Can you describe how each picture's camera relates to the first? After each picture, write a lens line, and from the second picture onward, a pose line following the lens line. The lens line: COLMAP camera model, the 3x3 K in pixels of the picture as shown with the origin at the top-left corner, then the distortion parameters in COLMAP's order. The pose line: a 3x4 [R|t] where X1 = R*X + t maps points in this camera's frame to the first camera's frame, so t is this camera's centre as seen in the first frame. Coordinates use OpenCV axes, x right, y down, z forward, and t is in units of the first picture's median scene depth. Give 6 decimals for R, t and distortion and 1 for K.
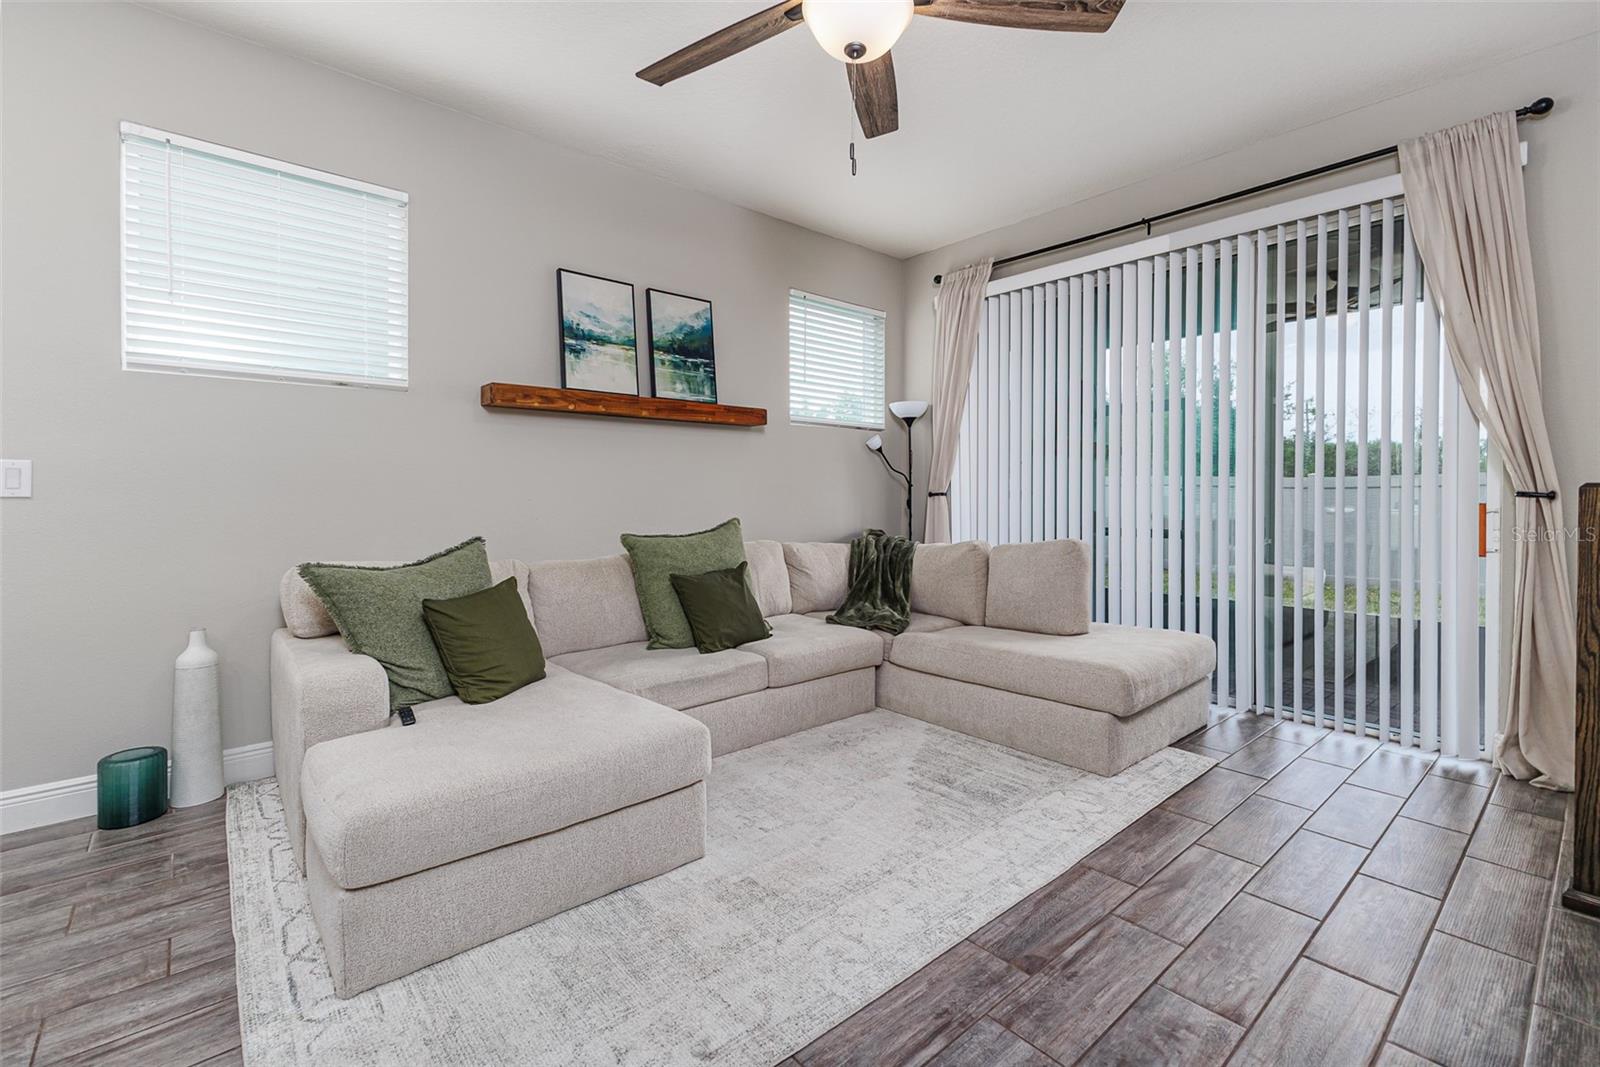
lens RADIAL K [[694.8, 0, 798.0], [0, 694.8, 500.1], [0, 0, 1]] dist [-0.000154, -0.001591]
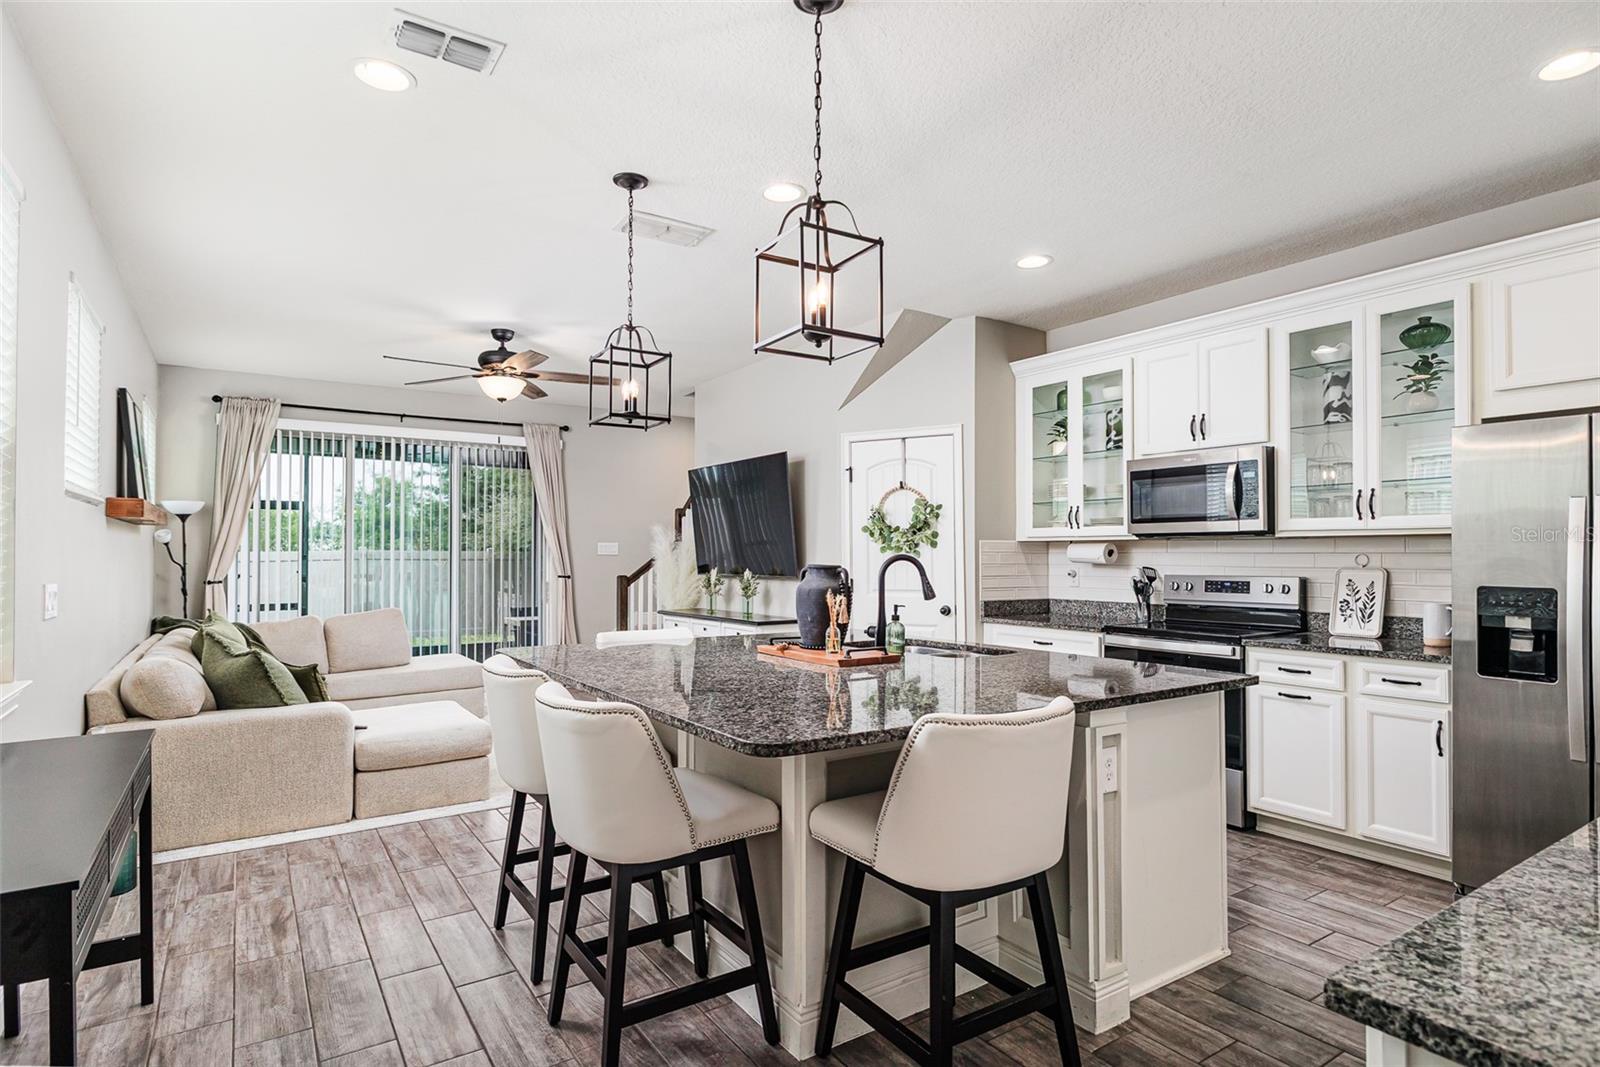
lens RADIAL K [[872.2, 0, 796.3], [0, 872.2, 539.2], [0, 0, 1]] dist [-0.008666, 0.000535]
pose [[0.139729, 0.014379, 0.990085, -1.462345], [0.010334, 0.999819, -0.015979, -0.062377], [-0.990136, 0.012464, 0.139555, -0.225427]]
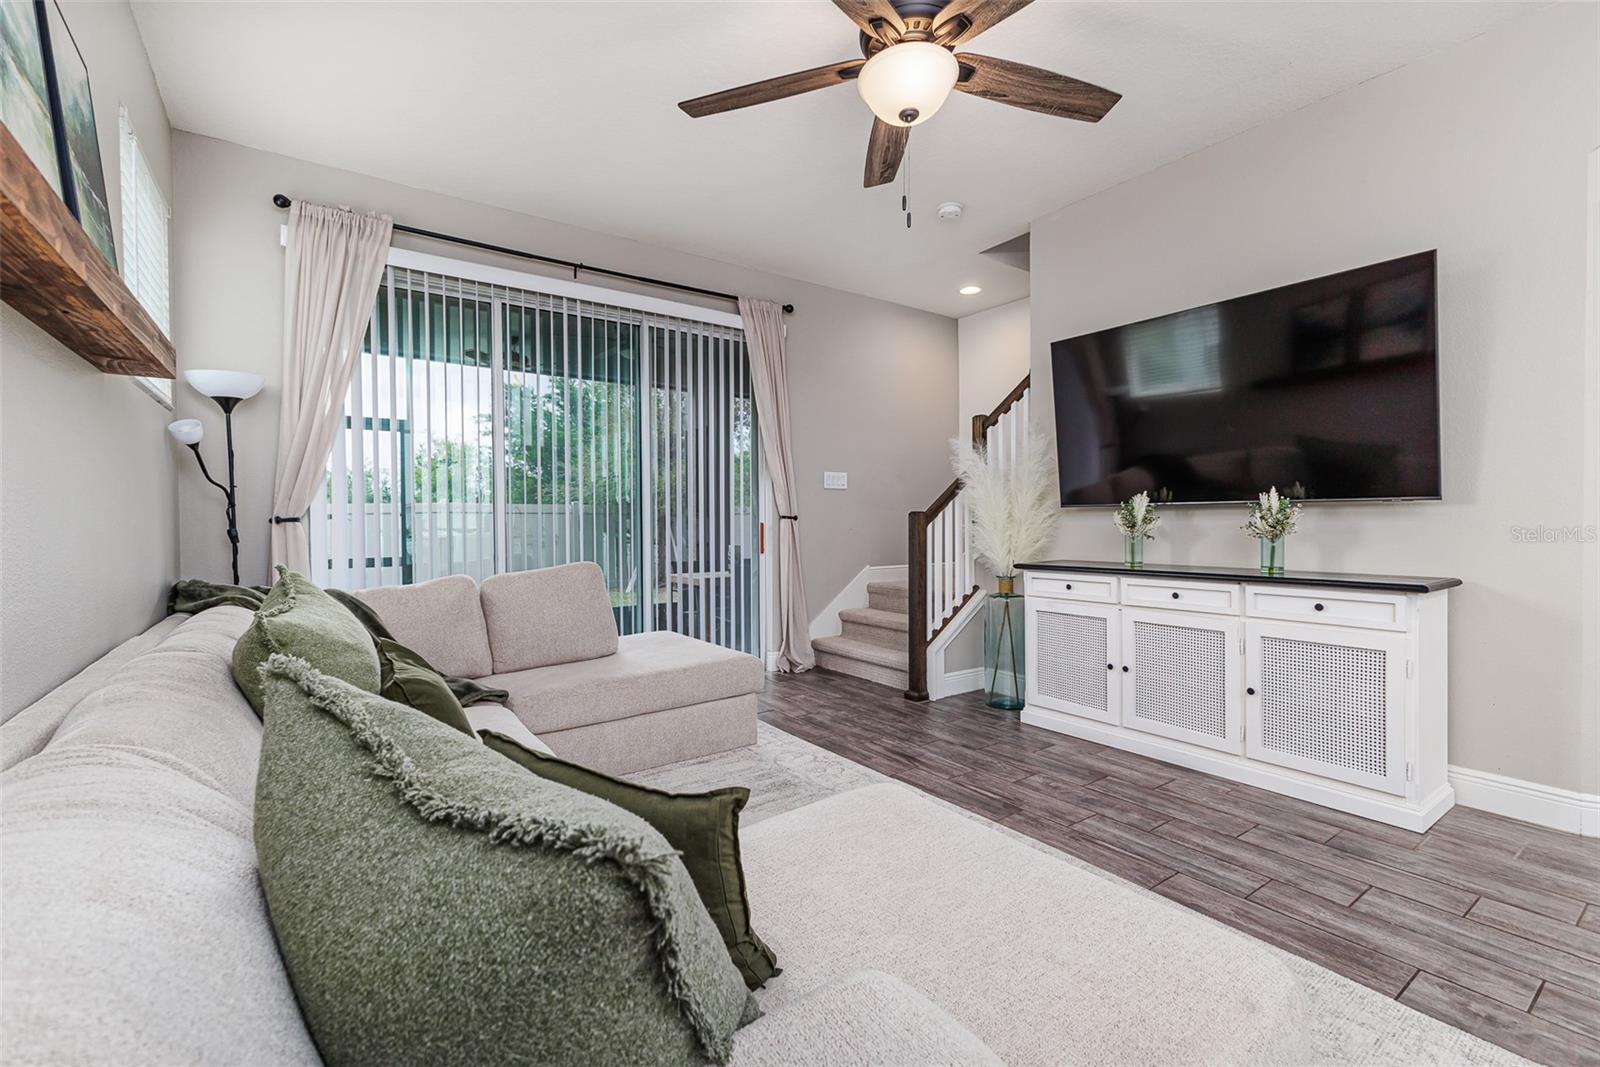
lens RADIAL K [[694.8, 0, 788.0], [0, 694.8, 532.2], [0, 0, 1]] dist [-0.000154, -0.001591]
pose [[0.094278, -0.021756, 0.995308, -0.566933], [0.014678, 0.999683, 0.020462, -0.004195], [-0.995438, 0.012680, 0.094567, 0.592226]]
